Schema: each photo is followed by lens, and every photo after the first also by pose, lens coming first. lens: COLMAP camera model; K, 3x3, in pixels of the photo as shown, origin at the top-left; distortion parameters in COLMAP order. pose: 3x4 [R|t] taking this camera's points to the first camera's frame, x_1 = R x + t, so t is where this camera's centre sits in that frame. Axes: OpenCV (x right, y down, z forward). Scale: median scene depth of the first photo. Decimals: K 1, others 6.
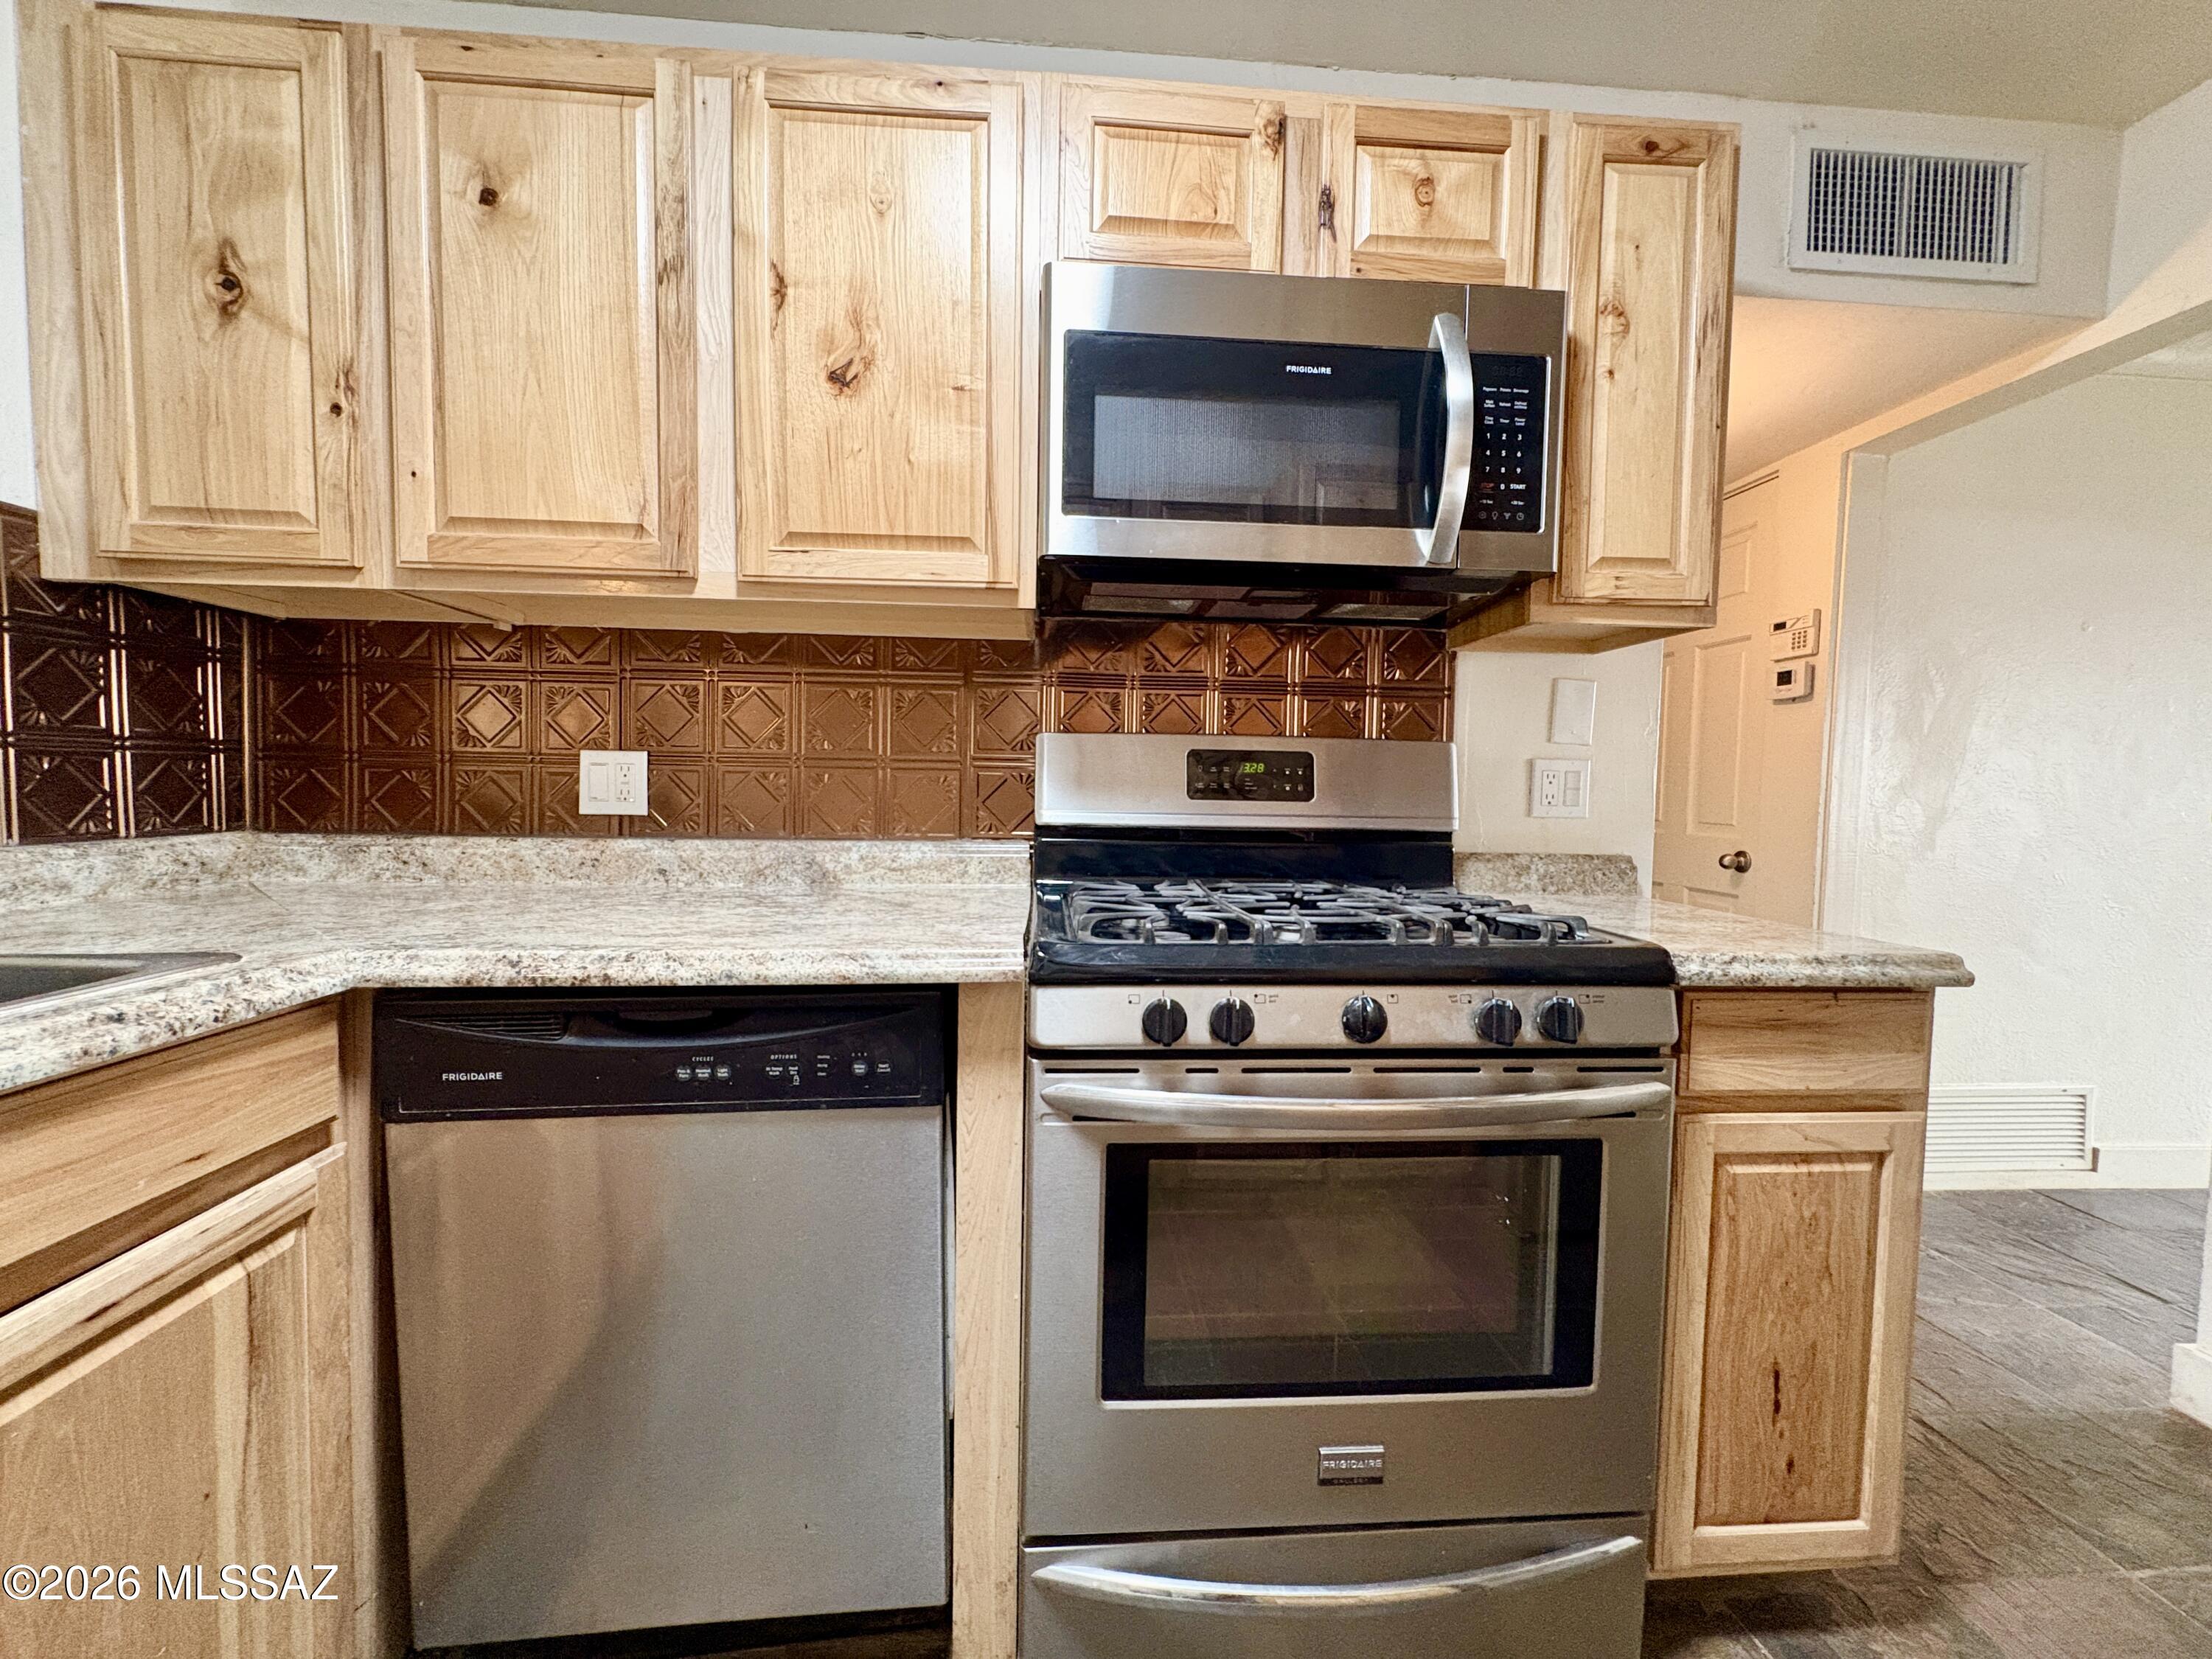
lens RADIAL K [[878.5, 0, 1109.8], [0, 878.5, 827.8], [0, 0, 1]] dist [-0.000386, 0.000574]
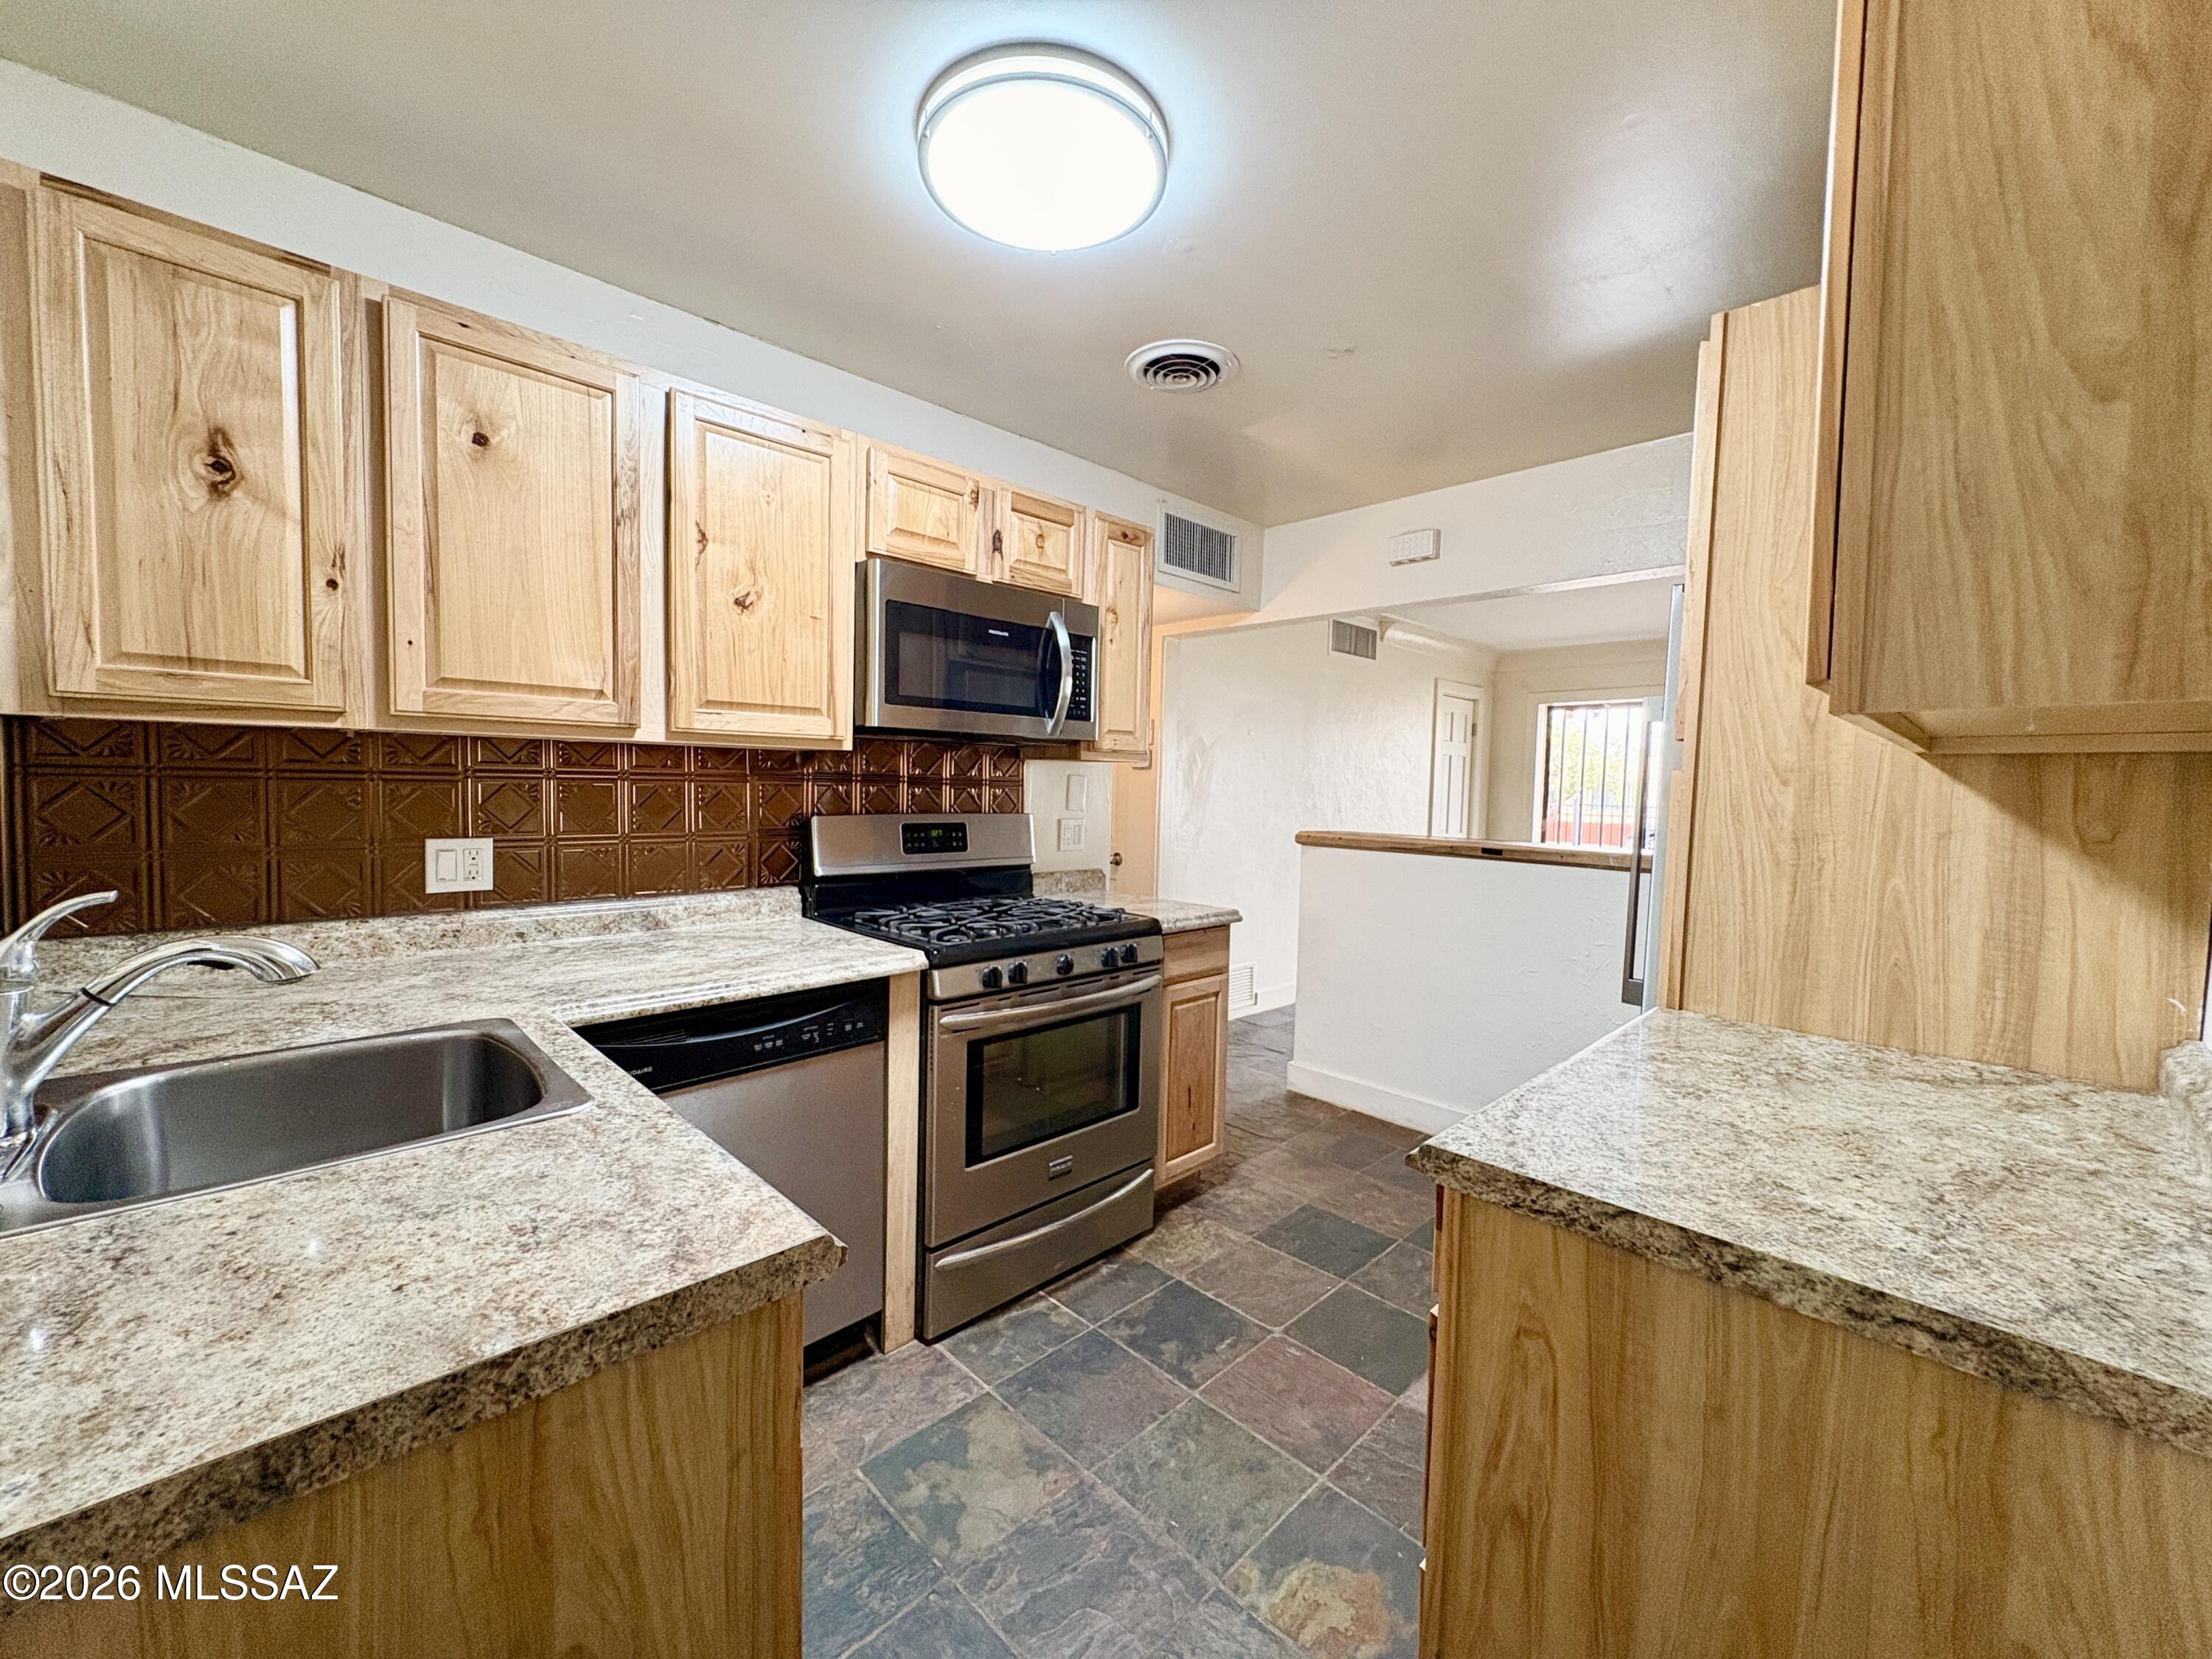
lens RADIAL K [[878.5, 0, 1108.8], [0, 878.5, 827.3], [0, 0, 1]] dist [-0.000386, 0.000574]
pose [[0.761148, -0.032175, 0.647780, -0.846286], [0.018457, 0.999439, 0.027955, -0.152254], [-0.648316, -0.009322, 0.761315, -0.611926]]
